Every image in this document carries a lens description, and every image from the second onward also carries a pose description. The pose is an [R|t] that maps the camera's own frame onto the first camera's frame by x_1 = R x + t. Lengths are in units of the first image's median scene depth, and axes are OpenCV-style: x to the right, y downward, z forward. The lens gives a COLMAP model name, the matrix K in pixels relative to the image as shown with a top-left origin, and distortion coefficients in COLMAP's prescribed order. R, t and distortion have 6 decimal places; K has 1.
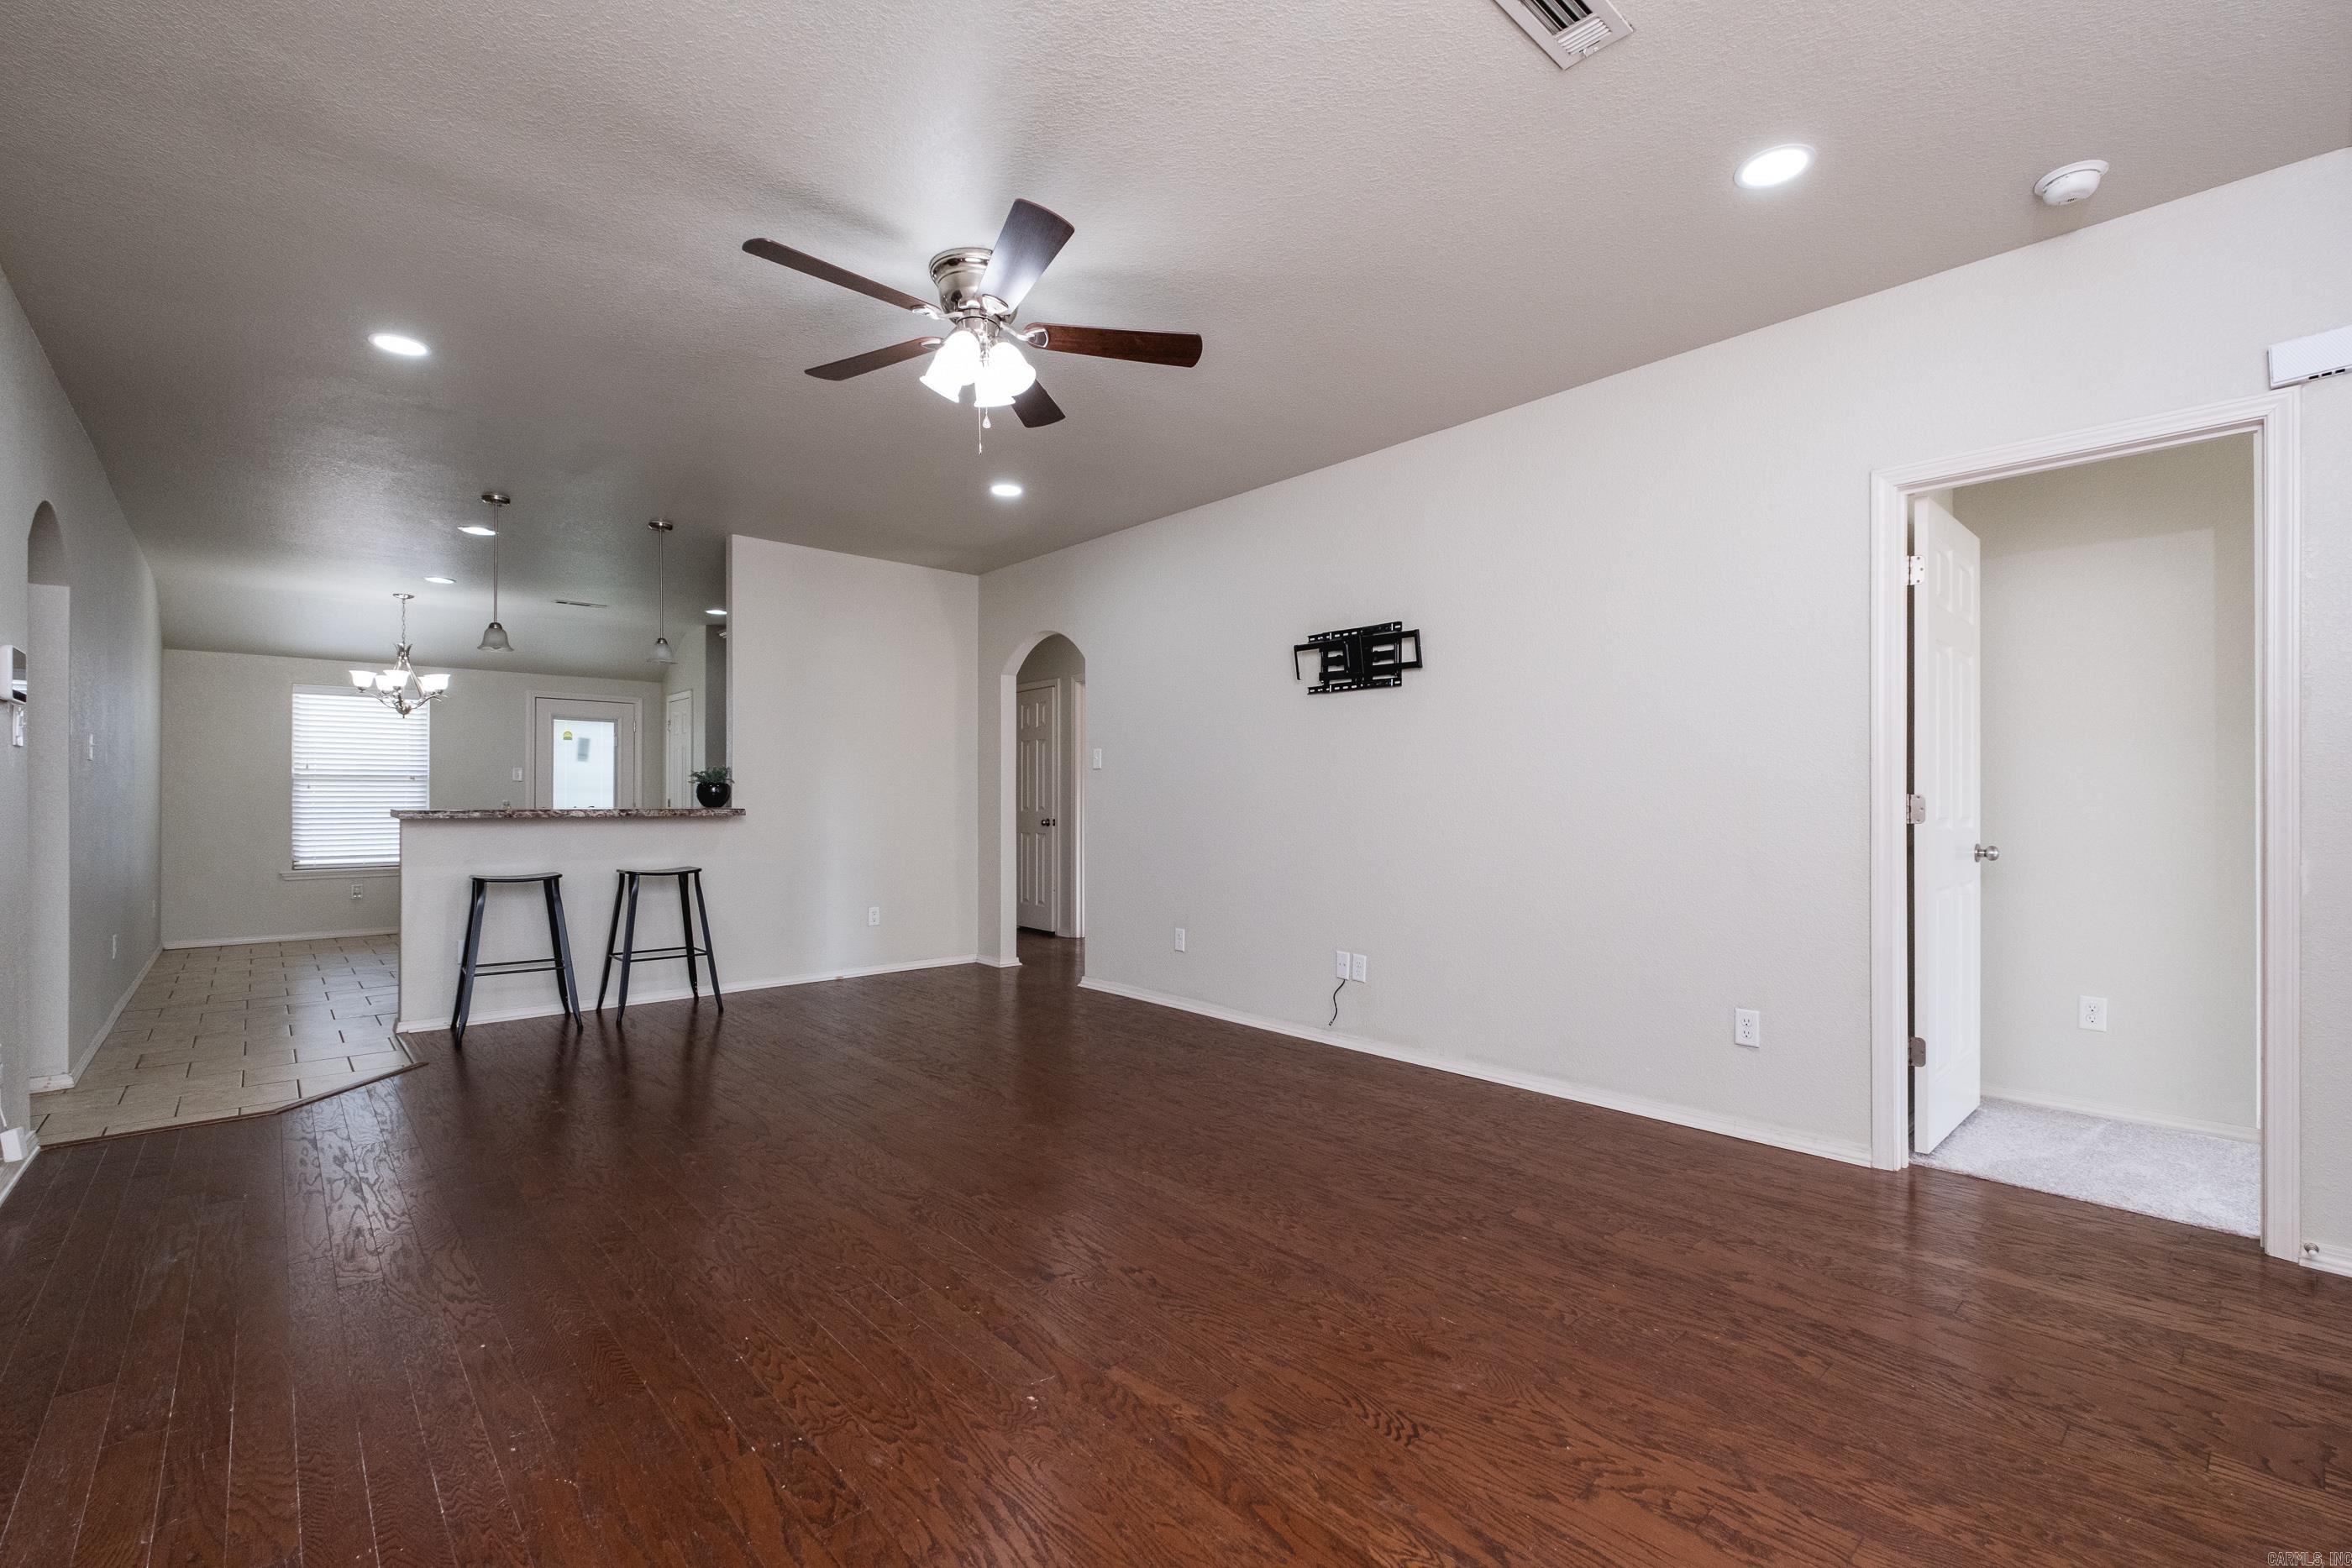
lens RADIAL K [[1023.3, 0, 1183.4], [0, 1023.3, 791.6], [0, 0, 1]] dist [-0.001785, -0.000710]
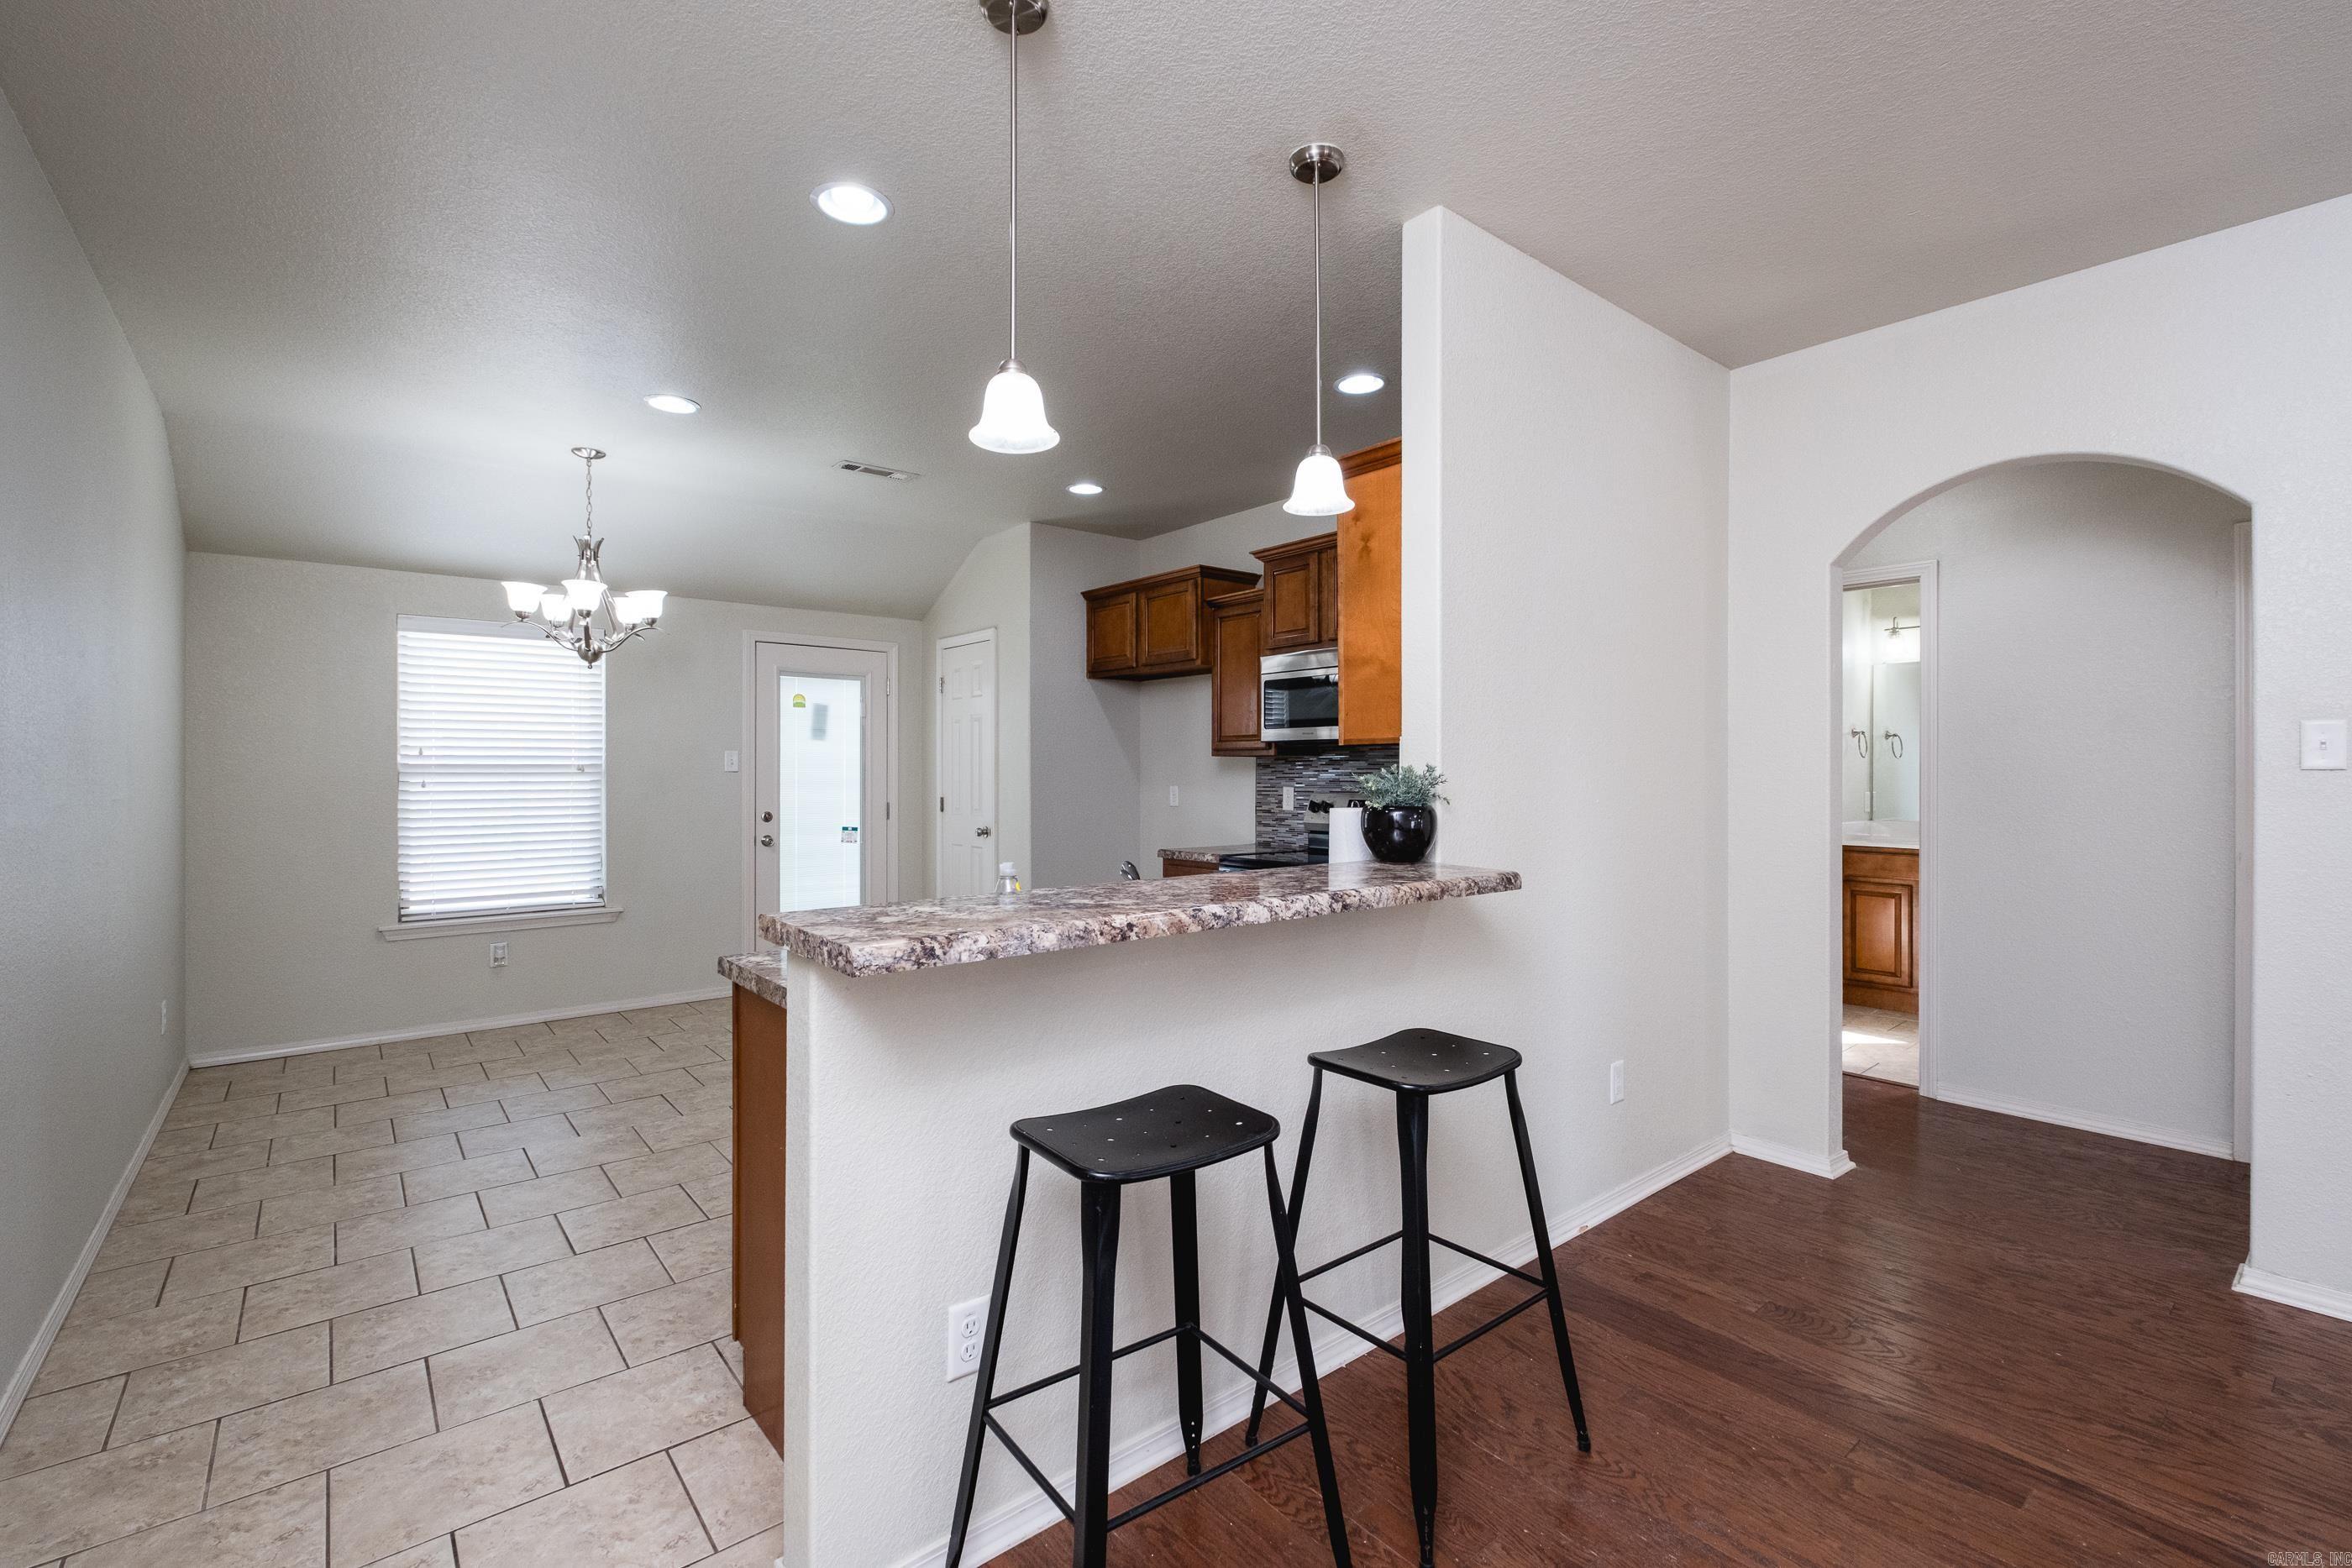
lens RADIAL K [[1013.2, 0, 1165.2], [0, 1013.2, 774.9], [0, 0, 1]] dist [0.008390, -0.000139]
pose [[0.998420, -0.001904, -0.056163, -0.385774], [0.002745, 0.999885, 0.014890, -0.018970], [0.056128, -0.015020, 0.998311, 0.423751]]
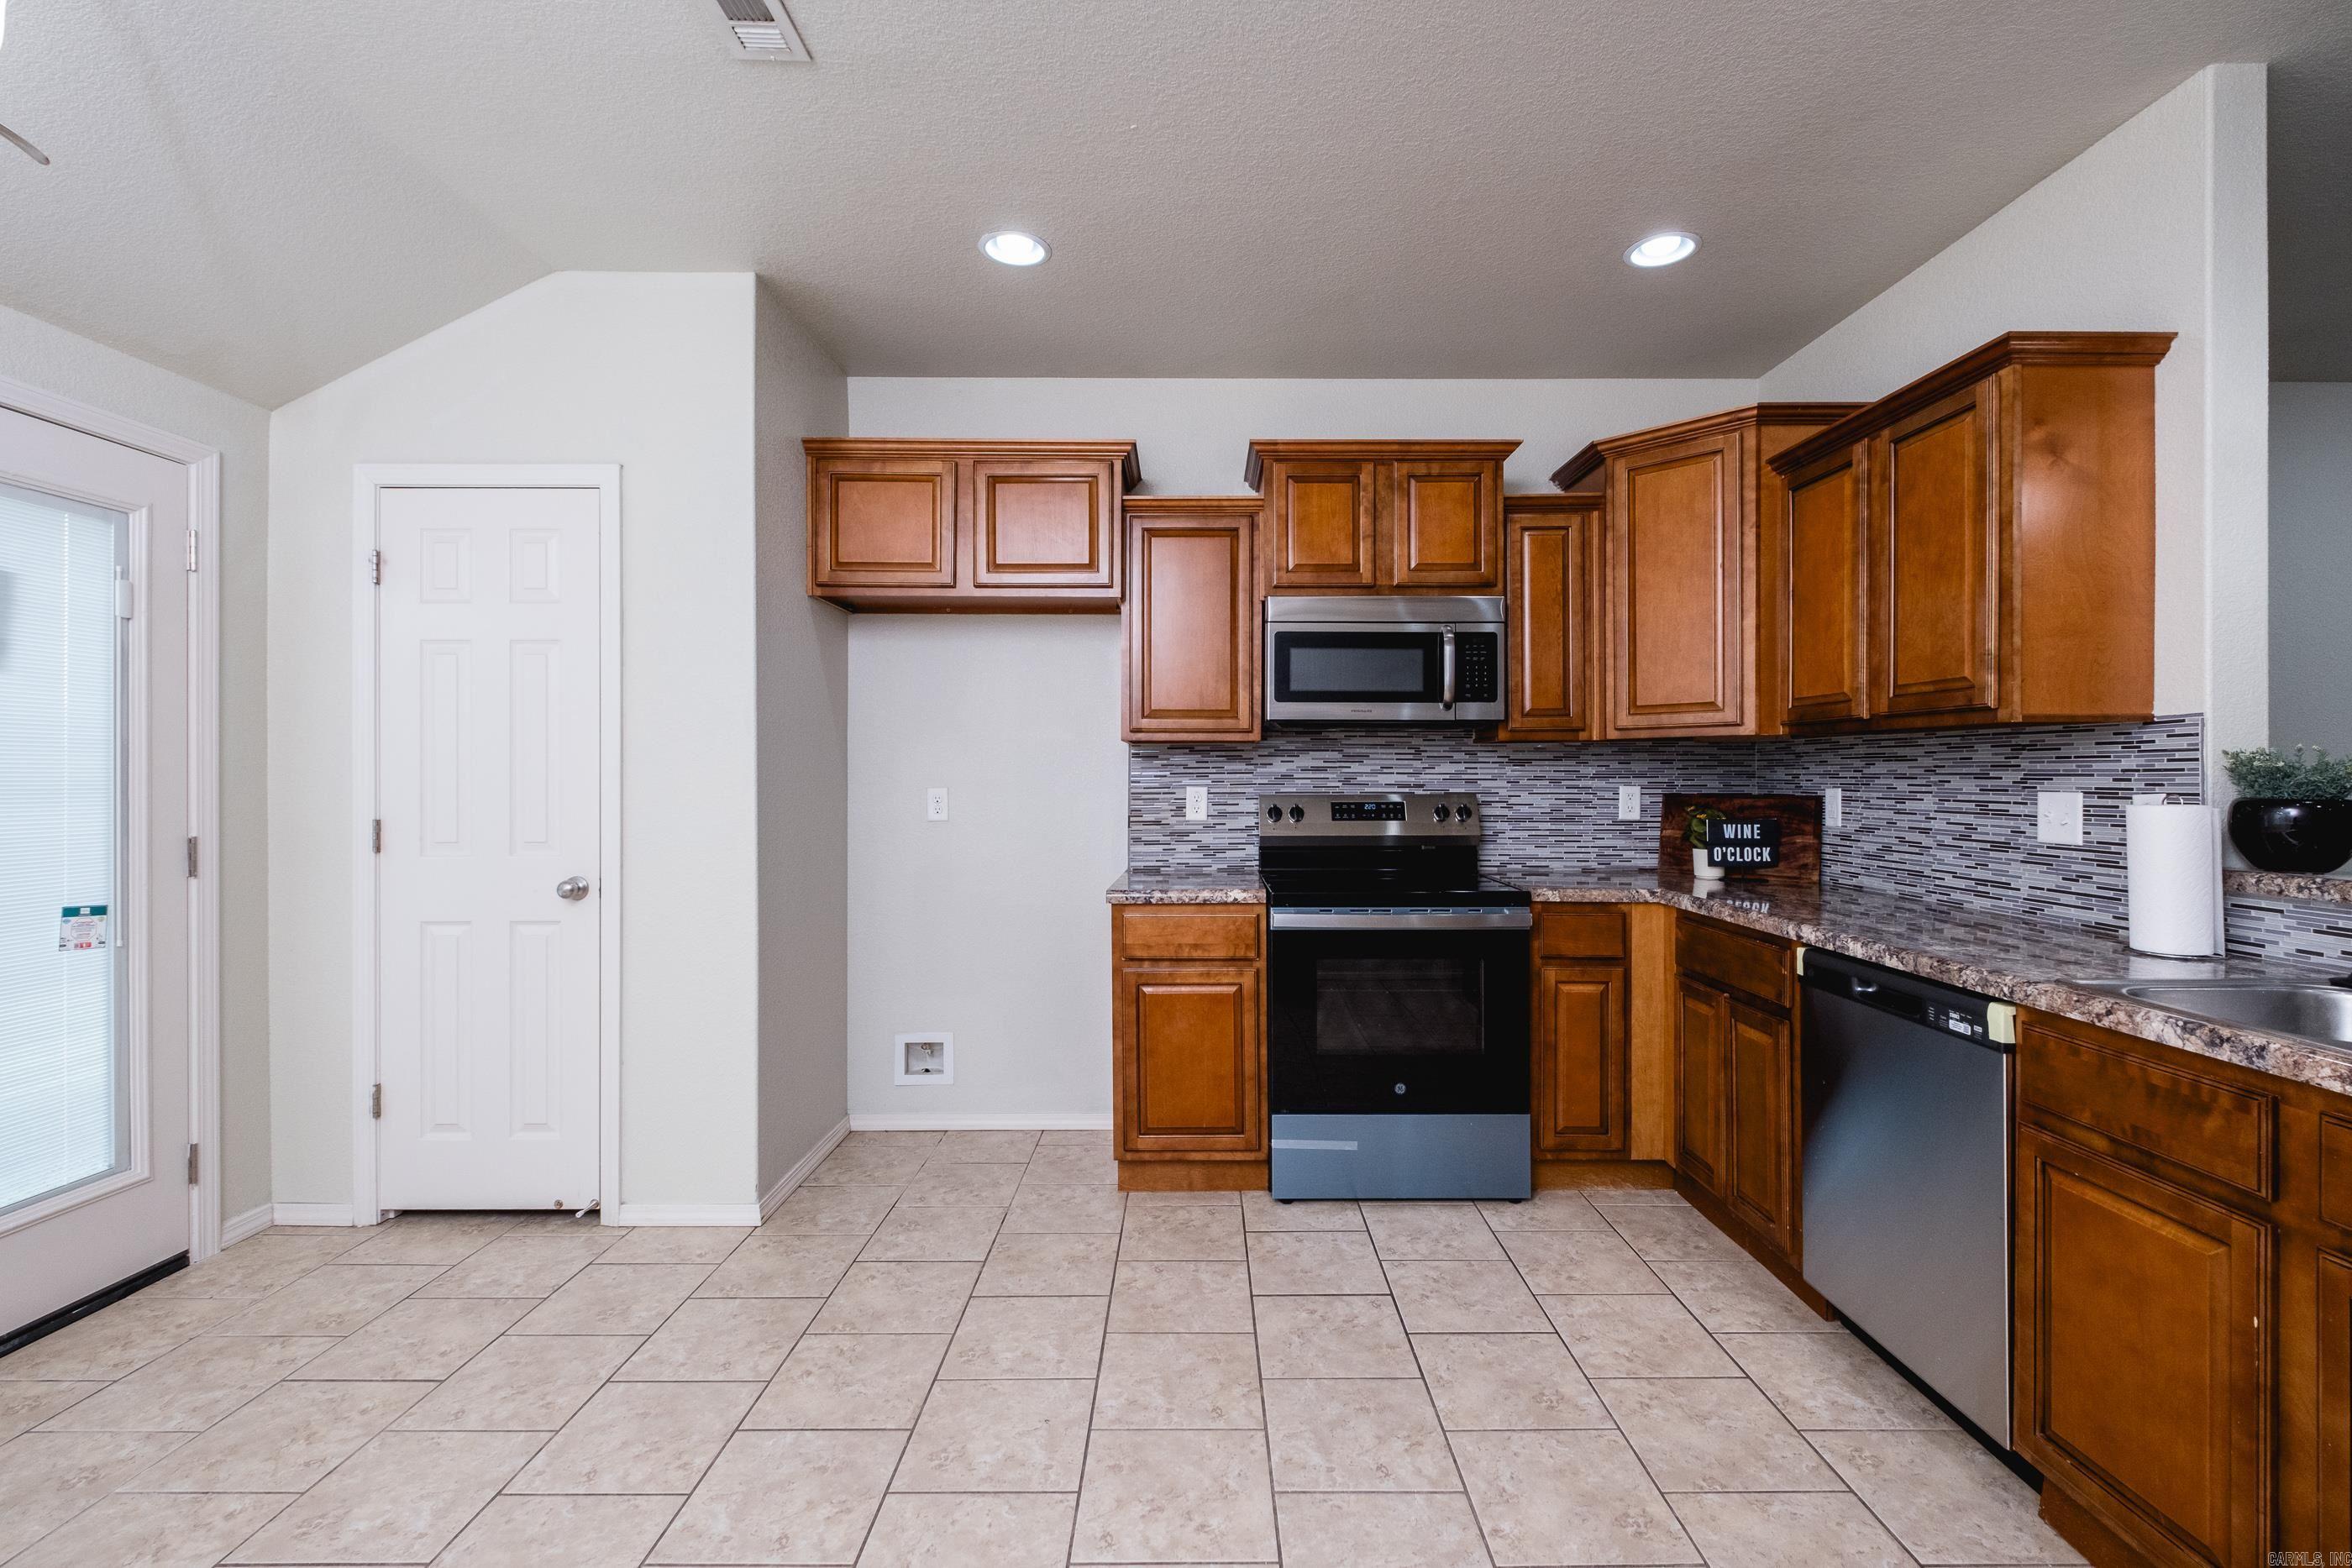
lens RADIAL K [[1022.6, 0, 1188.5], [0, 1022.6, 776.1], [0, 0, 1]] dist [0.002882, -0.000220]
pose [[0.674439, -0.000705, 0.738330, -0.675865], [-0.006913, 0.999950, 0.007269, -0.010126], [-0.738298, -0.010007, 0.674400, 0.752427]]
